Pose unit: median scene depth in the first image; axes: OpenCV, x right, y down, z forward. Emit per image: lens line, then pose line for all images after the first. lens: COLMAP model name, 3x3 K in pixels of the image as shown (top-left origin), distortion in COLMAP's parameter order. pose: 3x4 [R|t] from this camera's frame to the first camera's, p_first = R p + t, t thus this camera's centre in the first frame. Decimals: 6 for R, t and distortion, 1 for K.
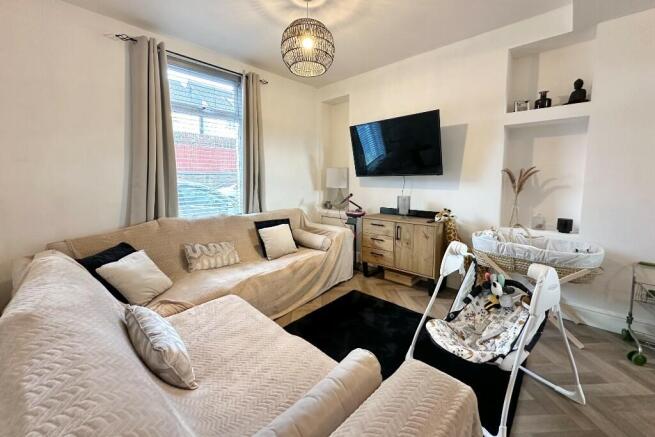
lens RADIAL K [[258.9, 0, 323.9], [0, 258.9, 200.3], [0, 0, 1]] dist [-0.001547, 0.000098]
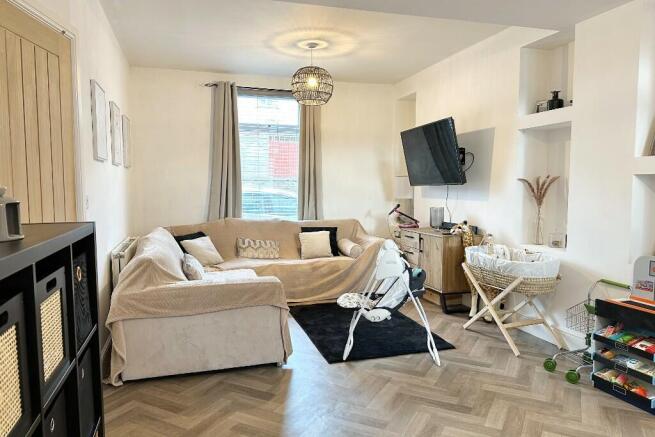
lens RADIAL K [[447.8, 0, 327.9], [0, 447.8, 219.9], [0, 0, 1]] dist [0.001801, -0.001235]
pose [[0.867477, 0.042324, -0.495673, 0.879837], [-0.049388, 0.998779, -0.001151, 0.058573], [0.495019, 0.025478, 0.868509, -0.664885]]
